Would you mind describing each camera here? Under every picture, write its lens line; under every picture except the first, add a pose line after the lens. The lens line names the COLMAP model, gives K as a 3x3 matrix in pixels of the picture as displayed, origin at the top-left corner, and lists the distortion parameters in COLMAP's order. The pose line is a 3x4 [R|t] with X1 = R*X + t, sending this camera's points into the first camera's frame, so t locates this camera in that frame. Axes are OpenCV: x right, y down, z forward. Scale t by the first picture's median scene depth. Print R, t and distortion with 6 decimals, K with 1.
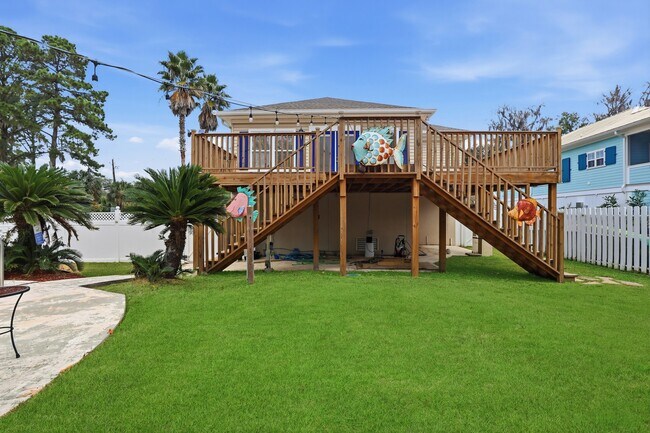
lens RADIAL K [[305.7, 0, 325.0], [0, 305.7, 216.5], [0, 0, 1]] dist [-0.024563, 0.001044]
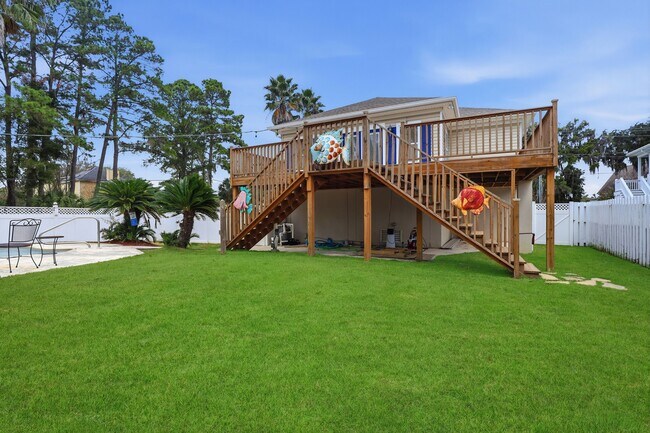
lens RADIAL K [[305.7, 0, 325.0], [0, 305.7, 216.5], [0, 0, 1]] dist [-0.024563, 0.001044]
pose [[0.901339, 0.000798, -0.433114, 0.637467], [0.002651, 0.999969, 0.007360, 0.026297], [0.433107, -0.007783, 0.901309, -0.060239]]
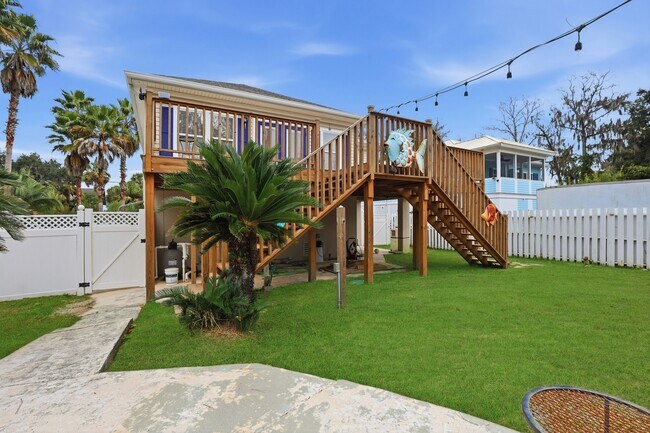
lens RADIAL K [[305.7, 0, 325.0], [0, 305.7, 216.5], [0, 0, 1]] dist [-0.024563, 0.001044]
pose [[0.848911, -0.004573, 0.528516, -0.546125], [0.009921, 0.999924, -0.007282, -0.004183], [-0.528442, 0.011425, 0.848892, 0.291476]]
